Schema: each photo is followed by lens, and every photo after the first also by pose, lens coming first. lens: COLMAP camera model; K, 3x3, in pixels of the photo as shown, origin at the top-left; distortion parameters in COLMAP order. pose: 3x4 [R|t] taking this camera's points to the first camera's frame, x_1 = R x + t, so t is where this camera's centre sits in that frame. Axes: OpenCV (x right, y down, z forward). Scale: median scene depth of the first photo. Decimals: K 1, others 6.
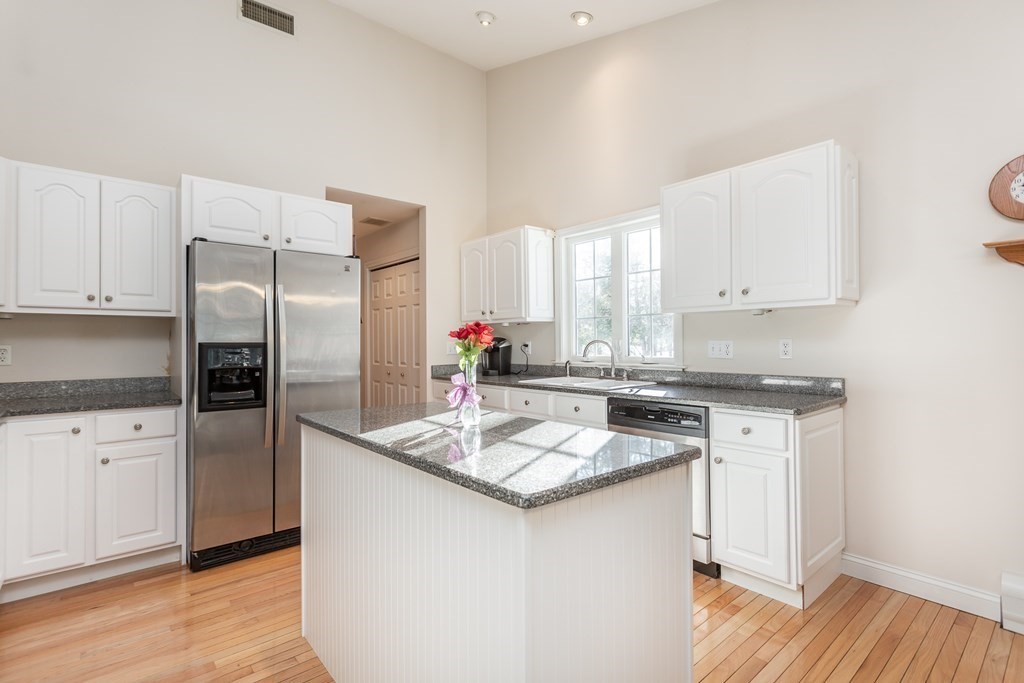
lens RADIAL K [[483.2, 0, 512.0], [0, 483.2, 341.5], [0, 0, 1]] dist [0.008082, 0.000696]
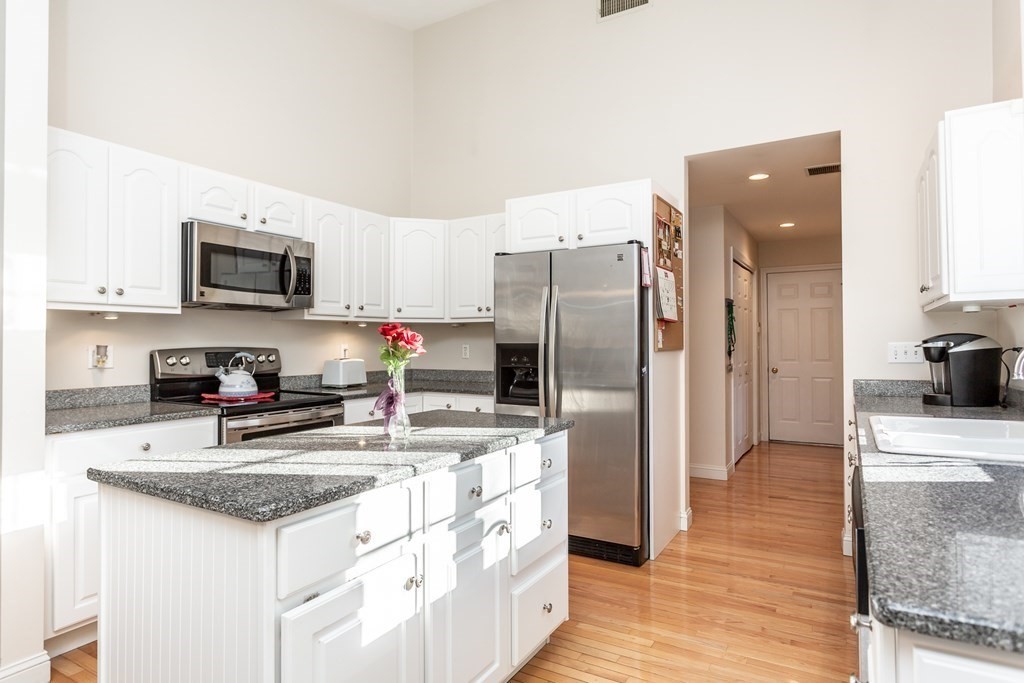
lens RADIAL K [[585.8, 0, 516.3], [0, 585.8, 335.0], [0, 0, 1]] dist [-0.006017, -0.000646]
pose [[0.345866, -0.009022, -0.938241, 0.641586], [0.005202, 0.999957, -0.007698, -0.006946], [0.938270, -0.002218, 0.345898, 0.522395]]
